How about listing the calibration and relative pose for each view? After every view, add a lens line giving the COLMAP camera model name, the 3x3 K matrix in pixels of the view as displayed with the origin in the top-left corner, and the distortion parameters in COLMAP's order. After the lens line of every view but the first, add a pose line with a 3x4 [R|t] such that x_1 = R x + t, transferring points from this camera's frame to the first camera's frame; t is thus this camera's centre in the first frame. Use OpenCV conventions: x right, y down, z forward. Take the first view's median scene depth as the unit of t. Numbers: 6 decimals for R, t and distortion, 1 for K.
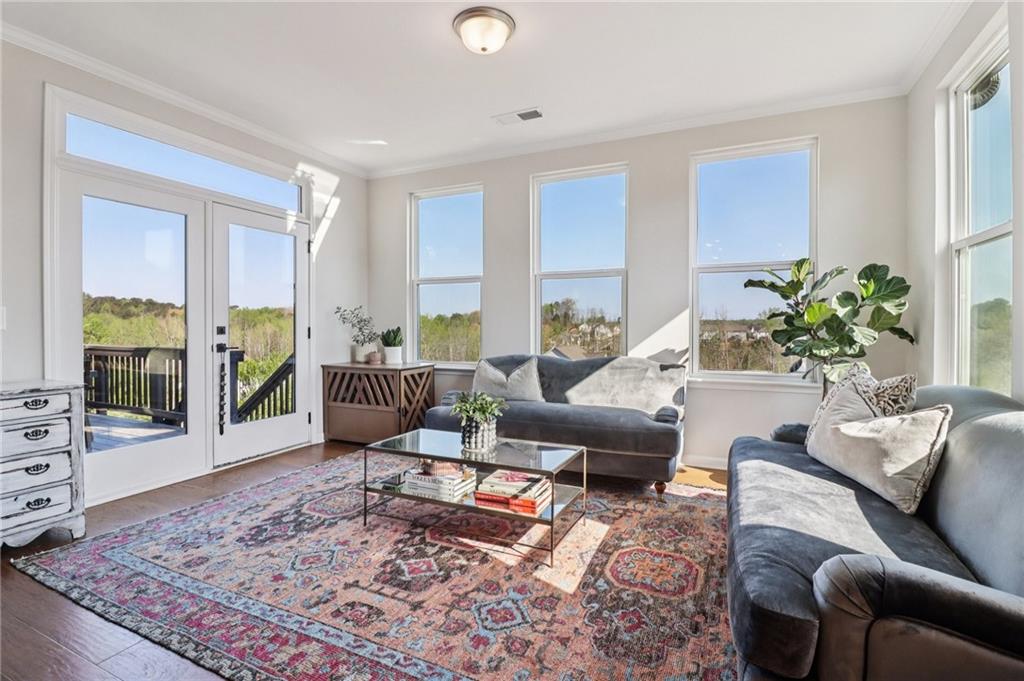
lens RADIAL K [[490.3, 0, 510.8], [0, 490.3, 325.1], [0, 0, 1]] dist [-0.001390, -0.009834]
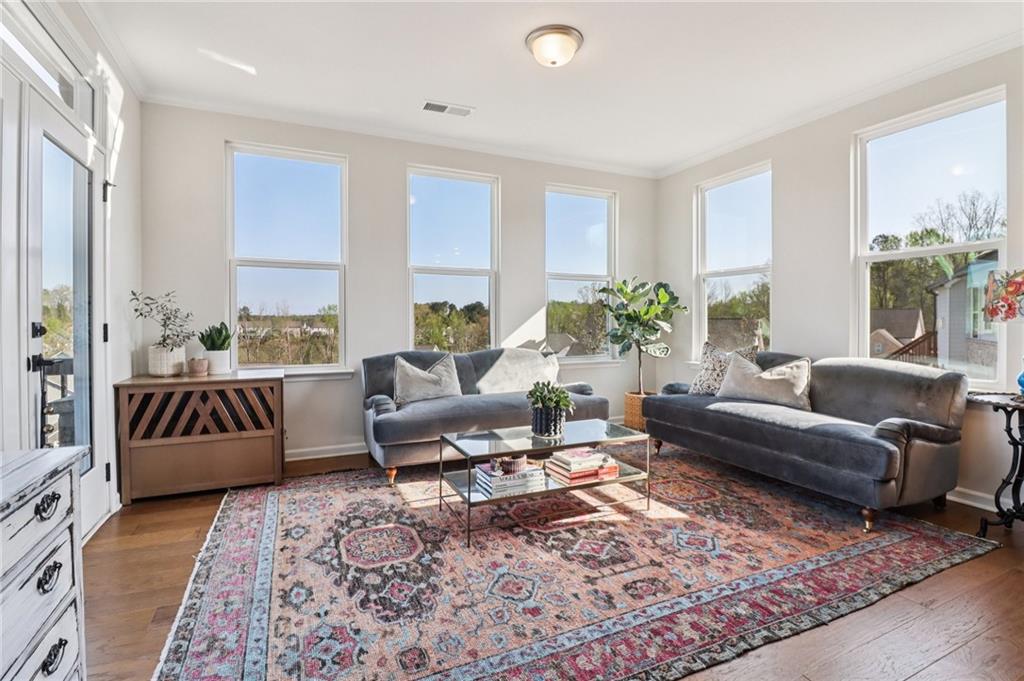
lens RADIAL K [[490.3, 0, 510.8], [0, 490.3, 325.1], [0, 0, 1]] dist [-0.001390, -0.009834]
pose [[0.642890, -0.007468, 0.765922, -0.959186], [0.001012, 0.999960, 0.008900, 0.001425], [-0.765958, -0.004946, 0.642872, 0.390999]]
